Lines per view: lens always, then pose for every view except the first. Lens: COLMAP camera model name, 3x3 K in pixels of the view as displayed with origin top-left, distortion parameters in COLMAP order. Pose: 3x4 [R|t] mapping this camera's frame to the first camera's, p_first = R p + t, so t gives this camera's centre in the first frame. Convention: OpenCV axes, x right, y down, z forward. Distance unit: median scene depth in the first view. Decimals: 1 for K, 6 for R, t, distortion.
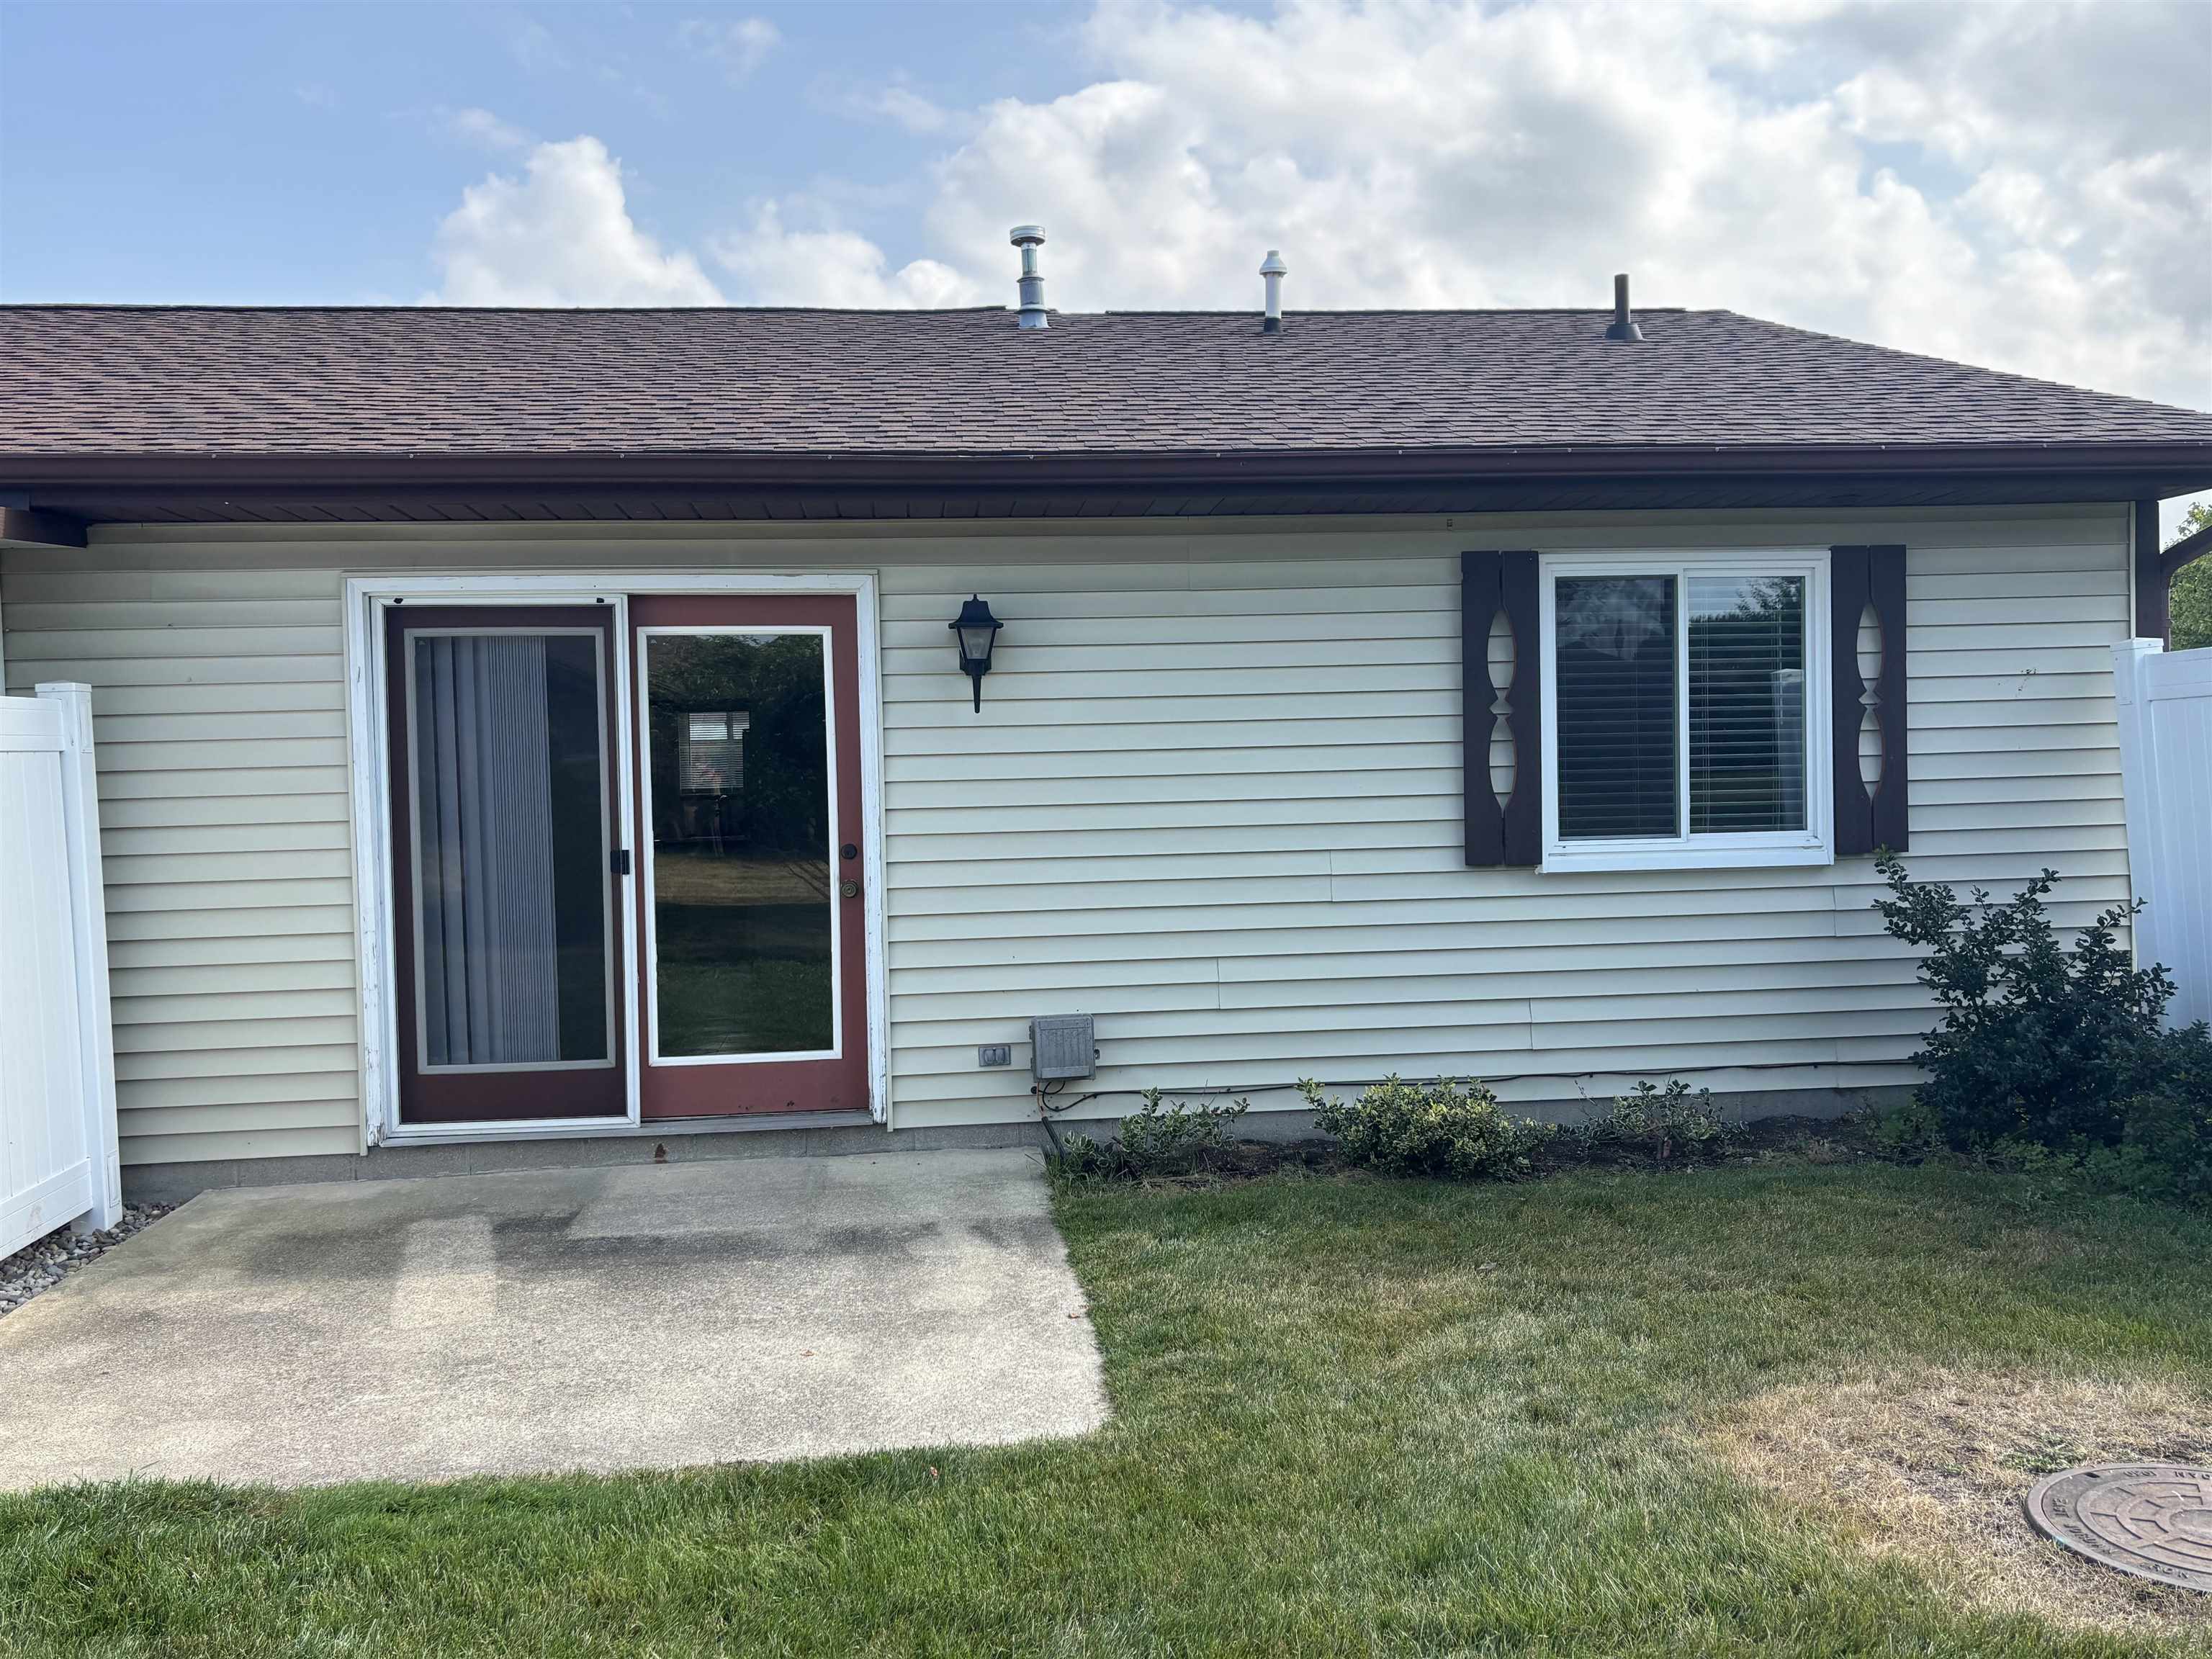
lens RADIAL K [[1914.9, 0, 1106.0], [0, 1914.9, 829.5], [0, 0, 1]] dist [0.011547, -0.016749]
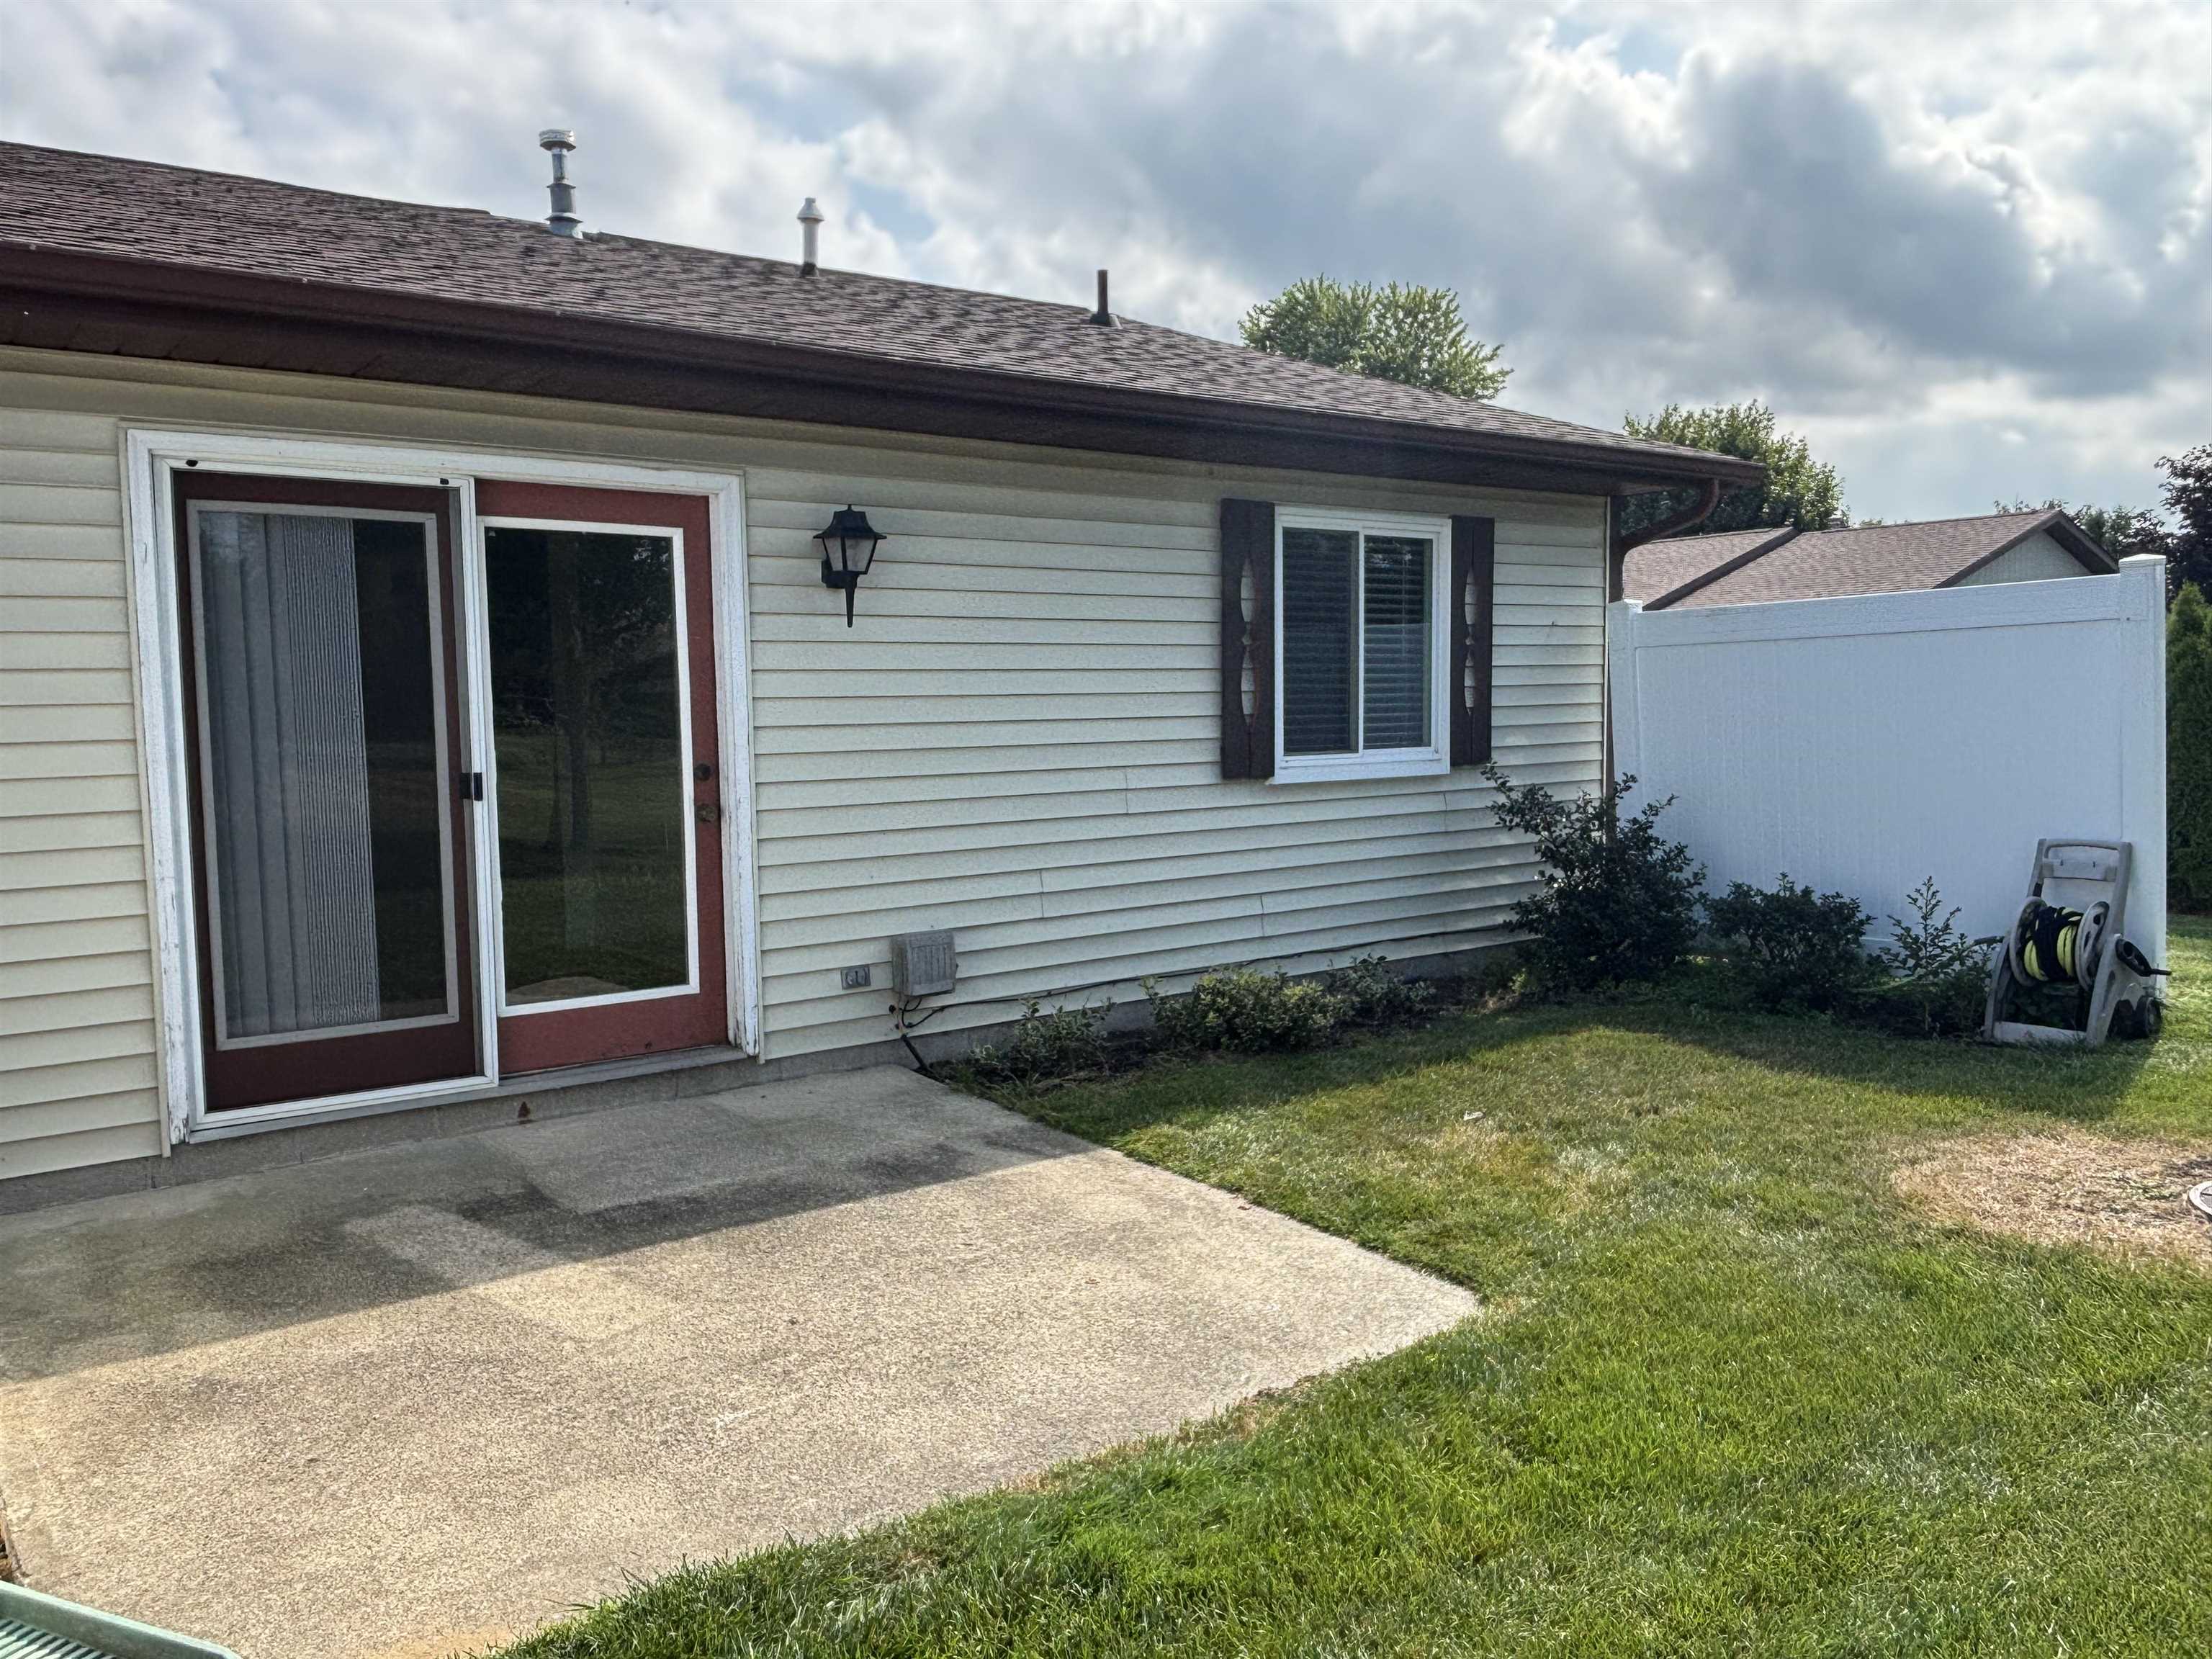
lens RADIAL K [[1696.4, 0, 1106.0], [0, 1696.4, 829.5], [0, 0, 1]] dist [-0.021363, -0.001163]
pose [[0.850576, -0.029169, 0.525042, -0.406497], [0.009876, 0.999170, 0.039510, 0.008957], [-0.525759, -0.028421, 0.850159, 0.193209]]
